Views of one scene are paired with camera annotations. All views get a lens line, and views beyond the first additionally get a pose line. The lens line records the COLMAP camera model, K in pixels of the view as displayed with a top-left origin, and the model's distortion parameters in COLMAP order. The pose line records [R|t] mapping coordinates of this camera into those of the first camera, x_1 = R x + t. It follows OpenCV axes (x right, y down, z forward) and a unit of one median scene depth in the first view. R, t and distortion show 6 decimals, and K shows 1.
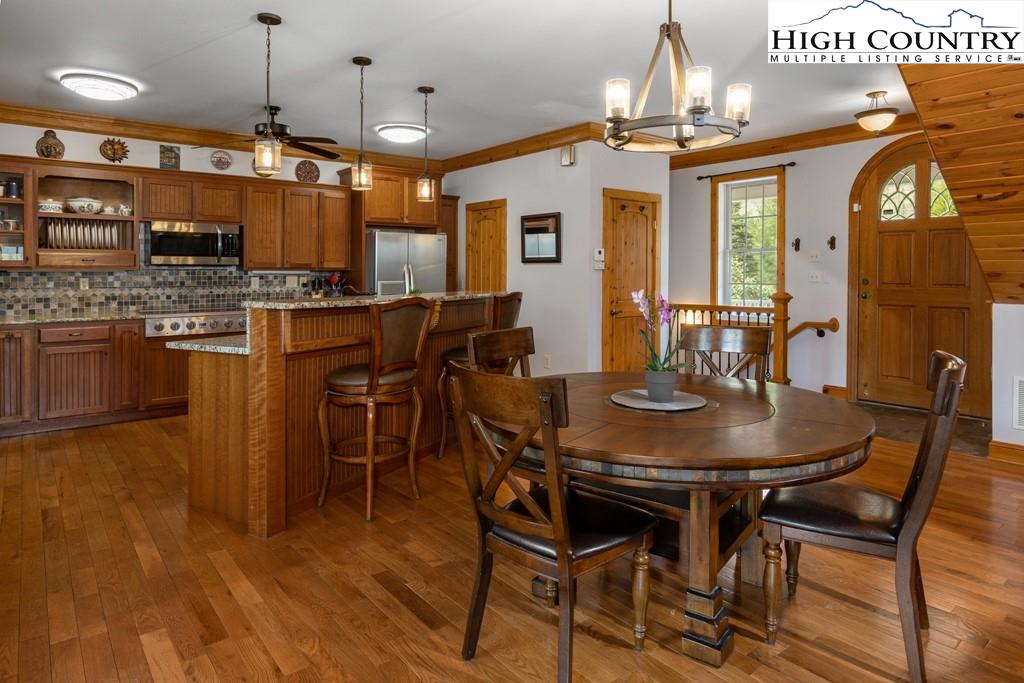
lens RADIAL K [[608.3, 0, 513.9], [0, 608.3, 267.1], [0, 0, 1]] dist [-0.002076, 0.000090]
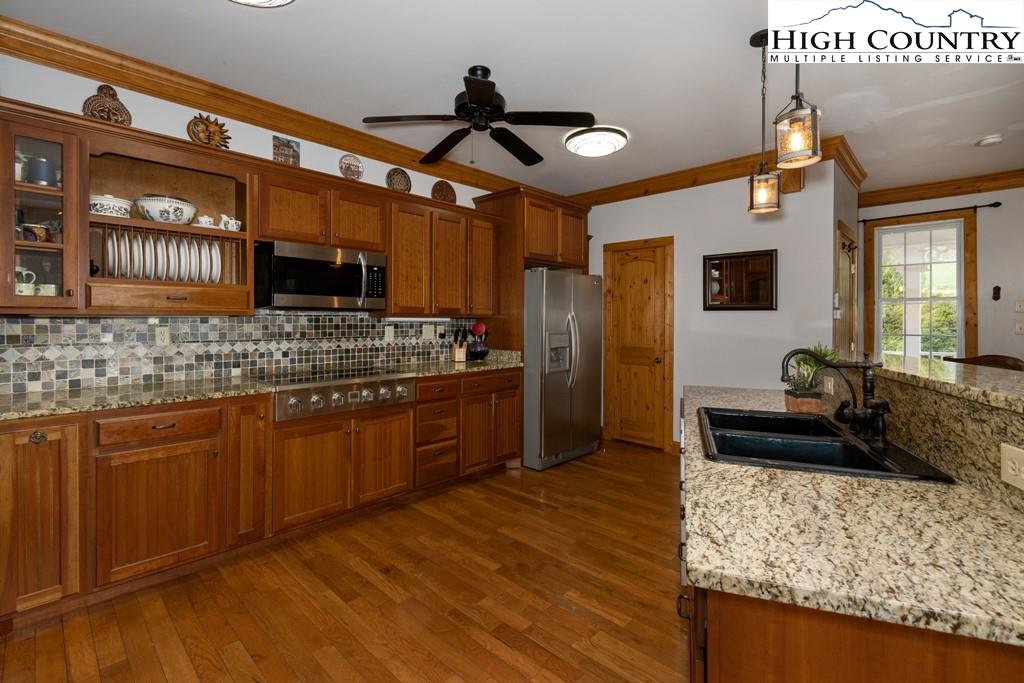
lens RADIAL K [[461.1, 0, 512.1], [0, 461.1, 319.8], [0, 0, 1]] dist [0.000256, -0.000453]
pose [[0.991958, 0.006102, 0.126419, -0.375617], [-0.007069, 0.999949, 0.007199, 0.004034], [-0.126369, -0.008035, 0.991951, 0.439158]]
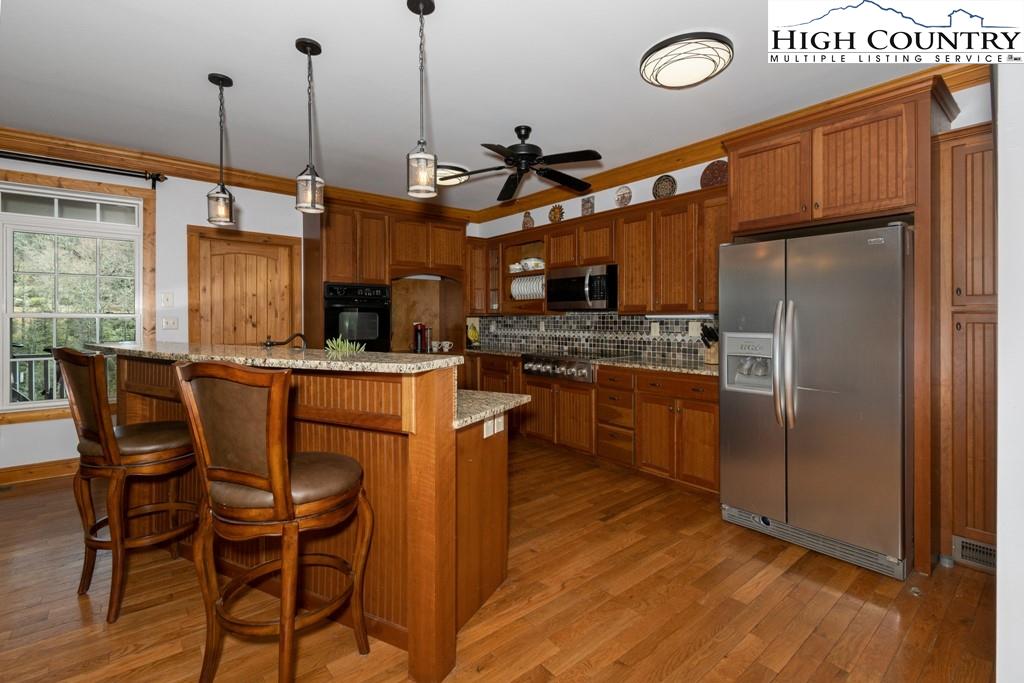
lens RADIAL K [[461.1, 0, 512.1], [0, 461.1, 319.8], [0, 0, 1]] dist [0.000256, -0.000453]
pose [[0.006945, 0.005358, -0.999962, 0.236597], [0.010362, 0.999932, 0.005430, 0.007997], [0.999922, -0.010399, 0.006889, 0.864313]]
